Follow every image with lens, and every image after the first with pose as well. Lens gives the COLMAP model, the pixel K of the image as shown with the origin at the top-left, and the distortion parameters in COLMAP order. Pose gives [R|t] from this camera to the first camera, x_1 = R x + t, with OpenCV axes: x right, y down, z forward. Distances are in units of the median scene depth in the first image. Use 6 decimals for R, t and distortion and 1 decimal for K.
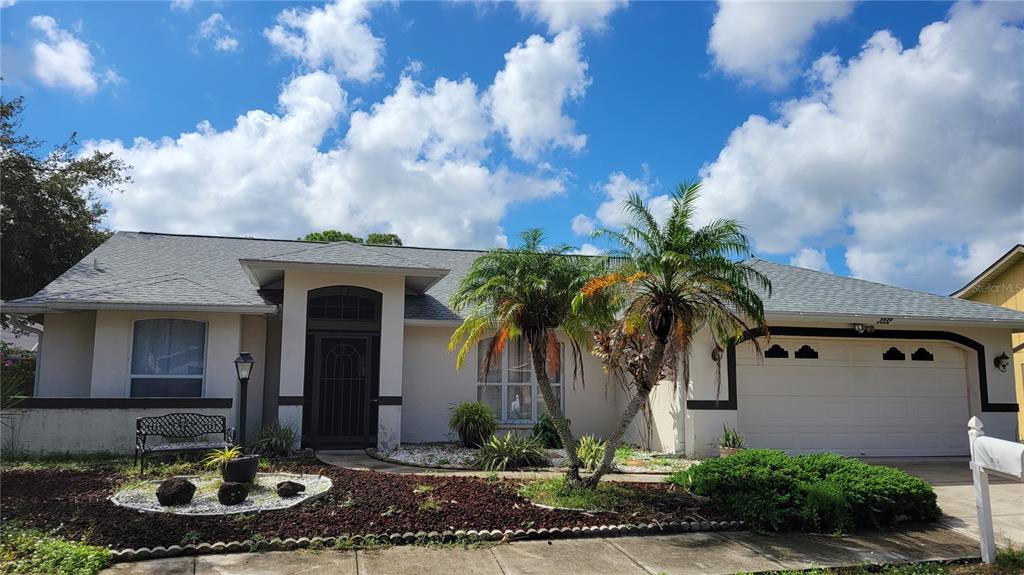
lens RADIAL K [[763.9, 0, 512.5], [0, 763.9, 283.8], [0, 0, 1]] dist [0.059123, -0.042094]
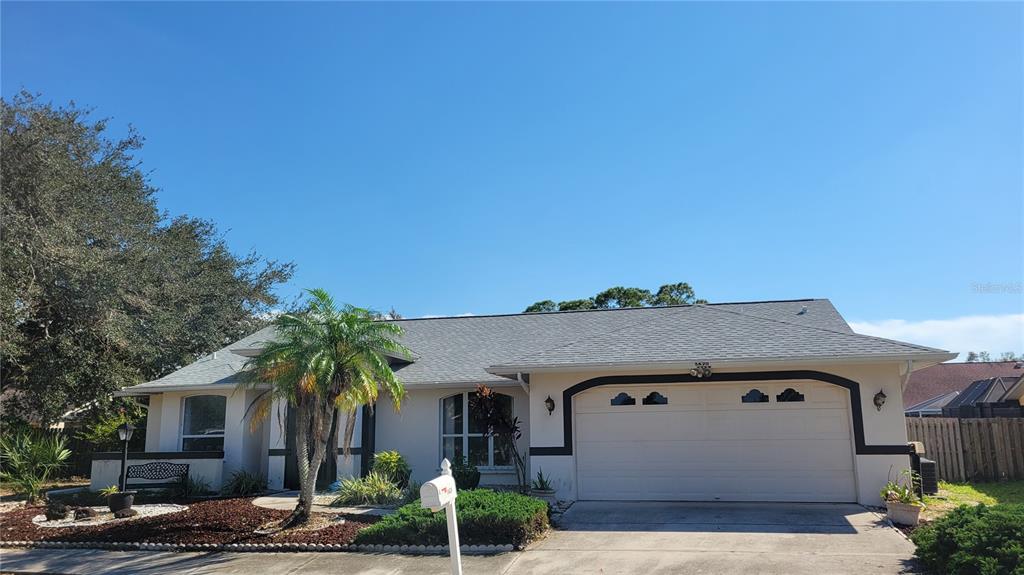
lens RADIAL K [[763.9, 0, 511.5], [0, 763.9, 292.0], [0, 0, 1]] dist [0.059123, -0.042094]
pose [[0.890205, -0.104961, -0.443305, 0.687012], [0.078920, 0.993915, -0.076848, 0.009613], [0.448673, 0.033425, 0.893071, -0.021665]]
